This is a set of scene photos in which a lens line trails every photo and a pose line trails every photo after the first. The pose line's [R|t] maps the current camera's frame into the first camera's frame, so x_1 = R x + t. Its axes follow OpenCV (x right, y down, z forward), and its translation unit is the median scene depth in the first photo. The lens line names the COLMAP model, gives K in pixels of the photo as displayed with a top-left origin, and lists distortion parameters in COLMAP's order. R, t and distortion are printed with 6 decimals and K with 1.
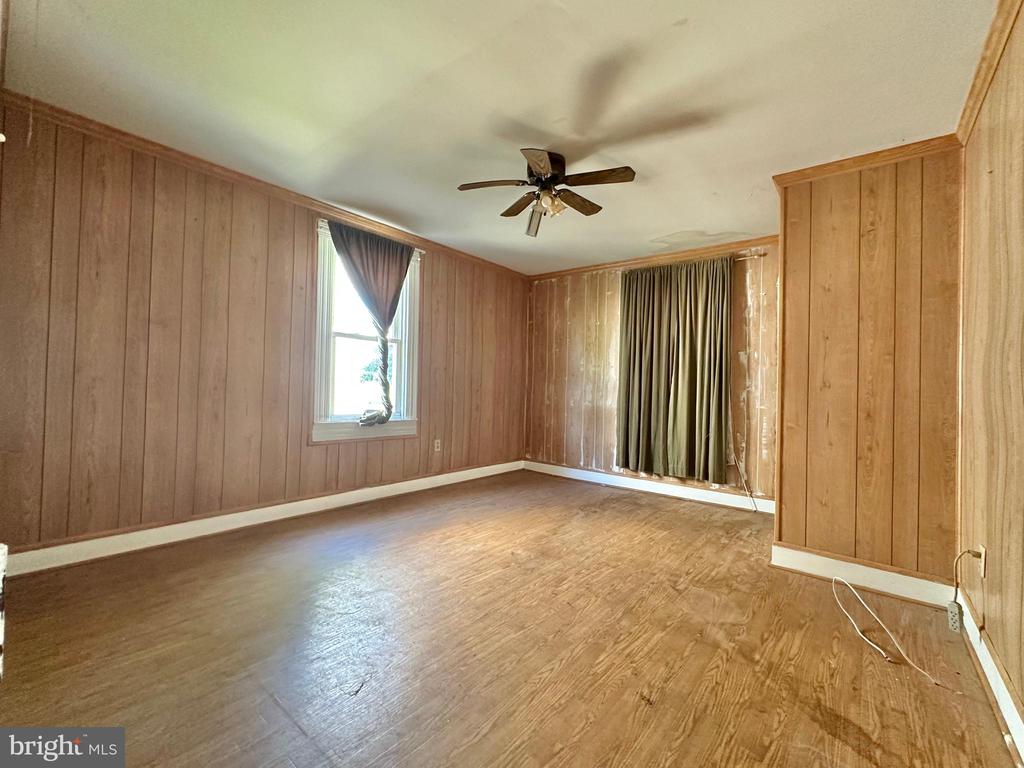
lens RADIAL K [[434.4, 0, 508.2], [0, 434.4, 383.5], [0, 0, 1]] dist [-0.001114, 0.000023]
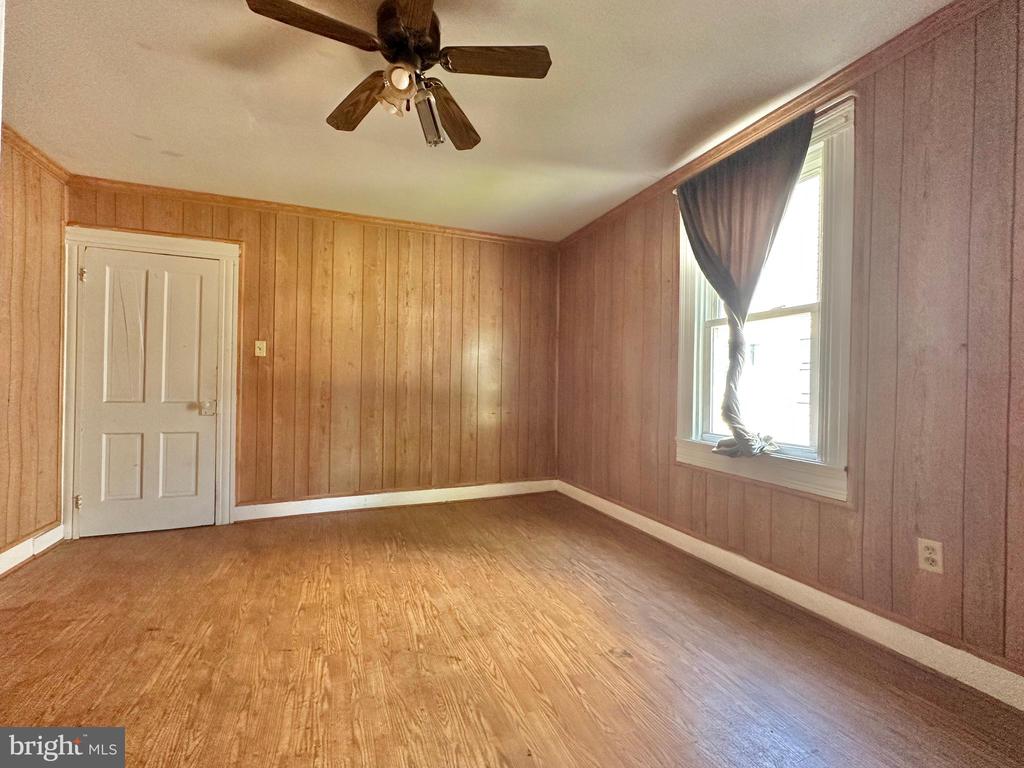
lens RADIAL K [[434.4, 0, 508.2], [0, 434.4, 383.5], [0, 0, 1]] dist [-0.001114, 0.000023]
pose [[-0.464615, -0.034086, -0.884857, 0.546952], [-0.017274, 0.999418, -0.029429, 0.022161], [0.885344, 0.001611, -0.464933, 1.395217]]
